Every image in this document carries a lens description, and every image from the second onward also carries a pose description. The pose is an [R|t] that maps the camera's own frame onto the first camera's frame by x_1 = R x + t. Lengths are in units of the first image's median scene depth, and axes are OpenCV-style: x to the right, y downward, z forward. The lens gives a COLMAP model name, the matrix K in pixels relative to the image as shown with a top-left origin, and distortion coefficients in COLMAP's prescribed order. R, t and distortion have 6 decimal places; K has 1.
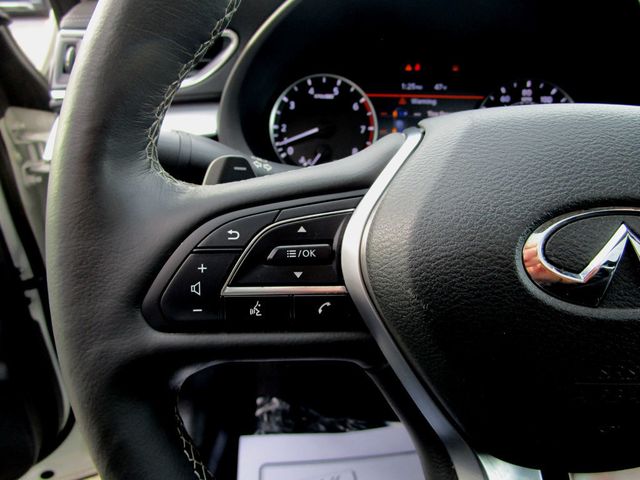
lens RADIAL K [[460.1, 0, 314.8], [0, 460.1, 243.2], [0, 0, 1]] dist [-0.028969, 0.011299]
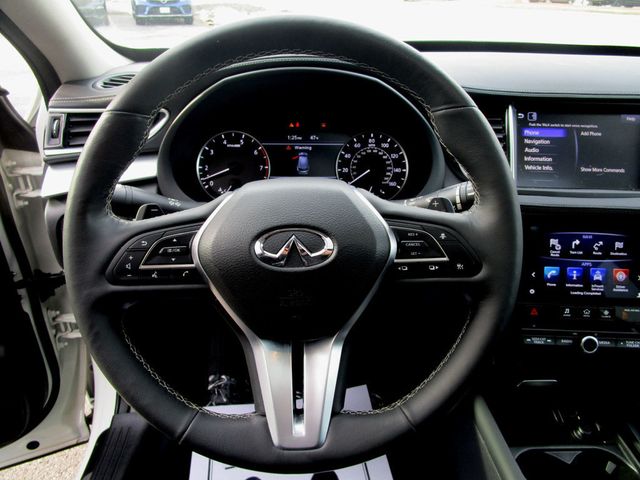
lens RADIAL K [[460.1, 0, 314.8], [0, 460.1, 243.2], [0, 0, 1]] dist [-0.028969, 0.011299]
pose [[0.998132, -0.025176, 0.055660, 0.190164], [0.025744, 0.999623, -0.009512, 0.009186], [-0.055399, 0.010927, 0.998404, -0.468460]]
